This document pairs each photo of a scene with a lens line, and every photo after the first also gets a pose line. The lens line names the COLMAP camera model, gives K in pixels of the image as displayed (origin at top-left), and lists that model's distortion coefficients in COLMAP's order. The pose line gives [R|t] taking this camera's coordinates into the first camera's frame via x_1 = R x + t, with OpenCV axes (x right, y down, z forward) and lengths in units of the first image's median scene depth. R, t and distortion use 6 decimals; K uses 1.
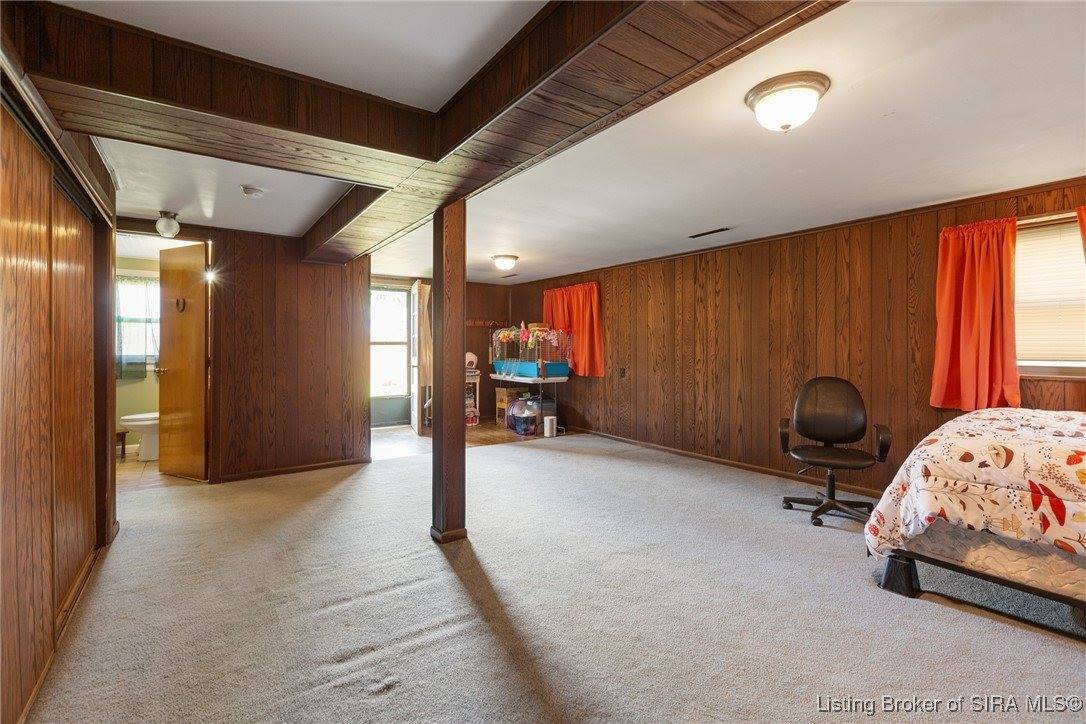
lens RADIAL K [[492.0, 0, 544.7], [0, 492.0, 349.4], [0, 0, 1]] dist [-0.002032, -0.000278]
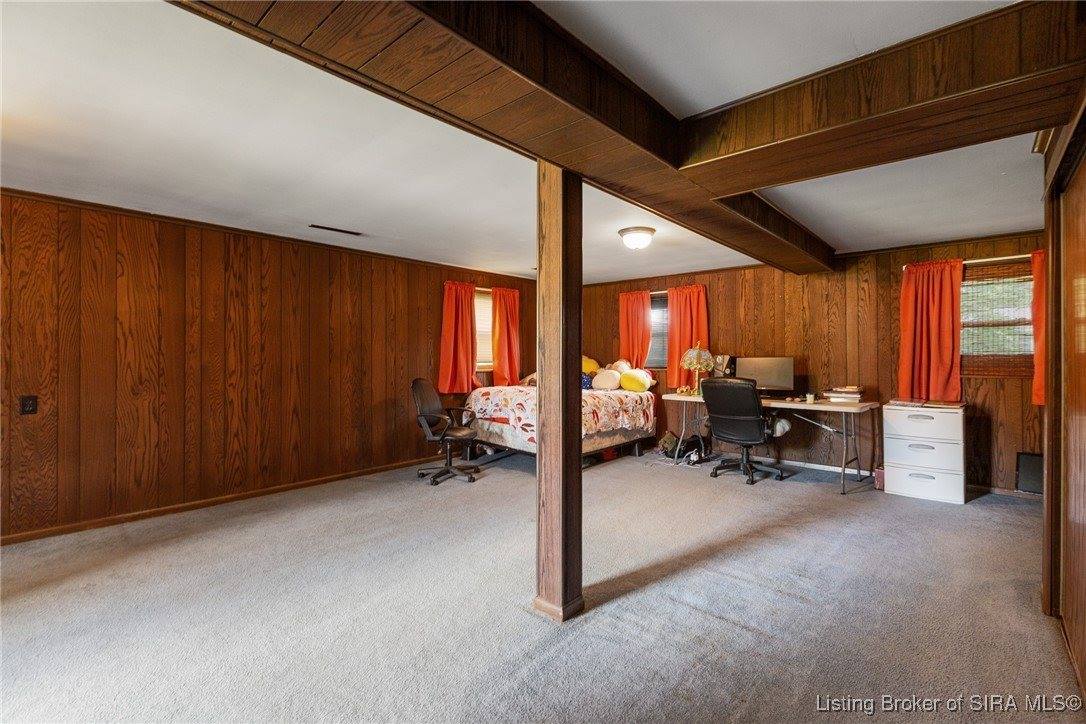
lens RADIAL K [[486.8, 0, 546.7], [0, 486.8, 356.1], [0, 0, 1]] dist [-0.012675, 0.000112]
pose [[-0.235585, -0.001244, 0.971853, -0.576296], [0.003668, 0.999991, 0.002169, -0.003233], [-0.971847, 0.004076, -0.235578, 0.760408]]
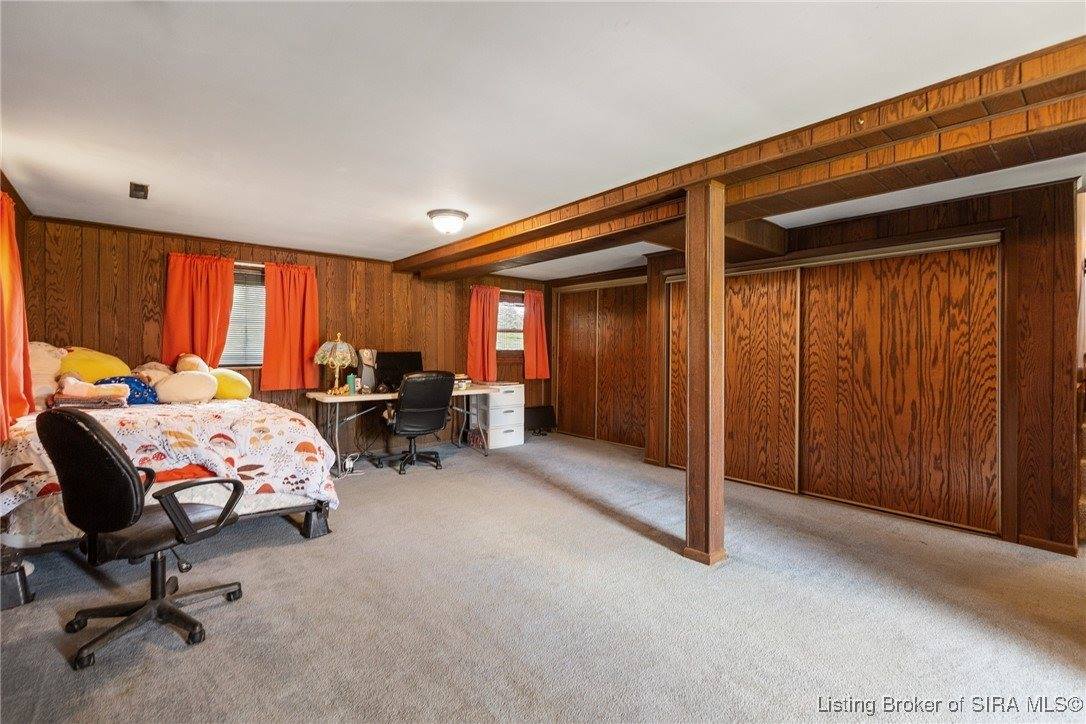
lens RADIAL K [[484.6, 0, 545.9], [0, 484.6, 351.1], [0, 0, 1]] dist [0.000867, 0.000179]
pose [[-0.994329, -0.006451, -0.106153, 0.118551], [-0.007002, 0.999964, 0.004811, -0.005187], [0.106119, 0.005527, -0.994338, 1.186646]]
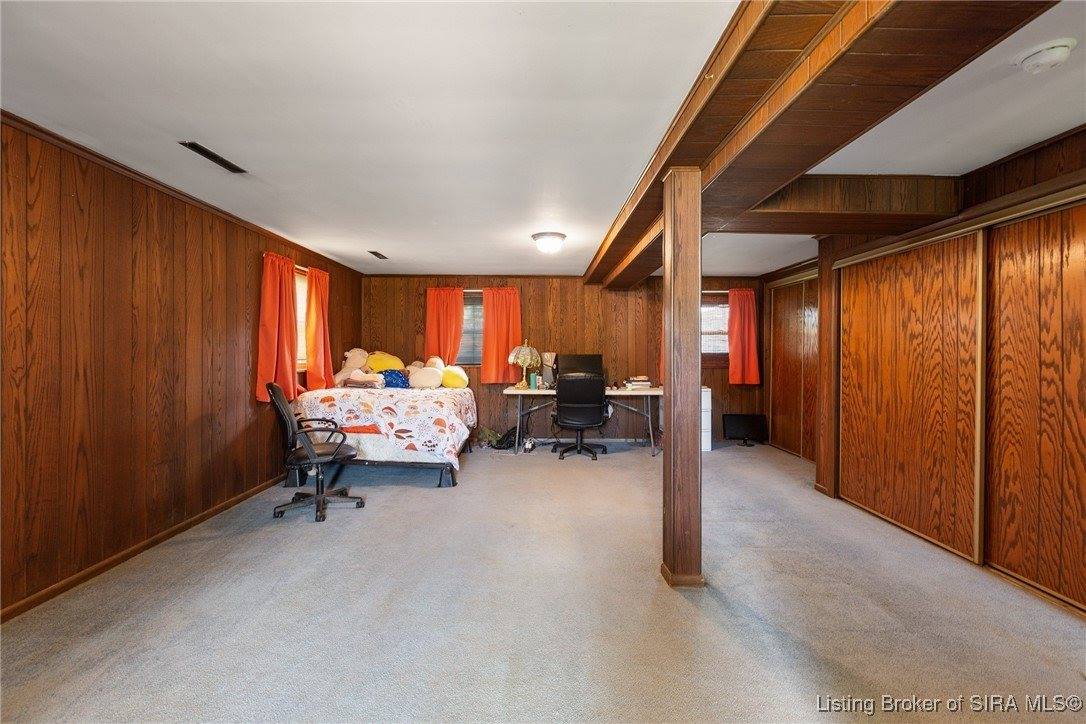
lens RADIAL K [[486.6, 0, 546.9], [0, 486.6, 355.8], [0, 0, 1]] dist [-0.000376, 0.000047]
pose [[-0.831571, -0.008406, 0.555355, -0.297093], [-0.003004, 0.999939, 0.010638, -0.005788], [-0.555411, 0.007178, -0.831545, 1.154001]]
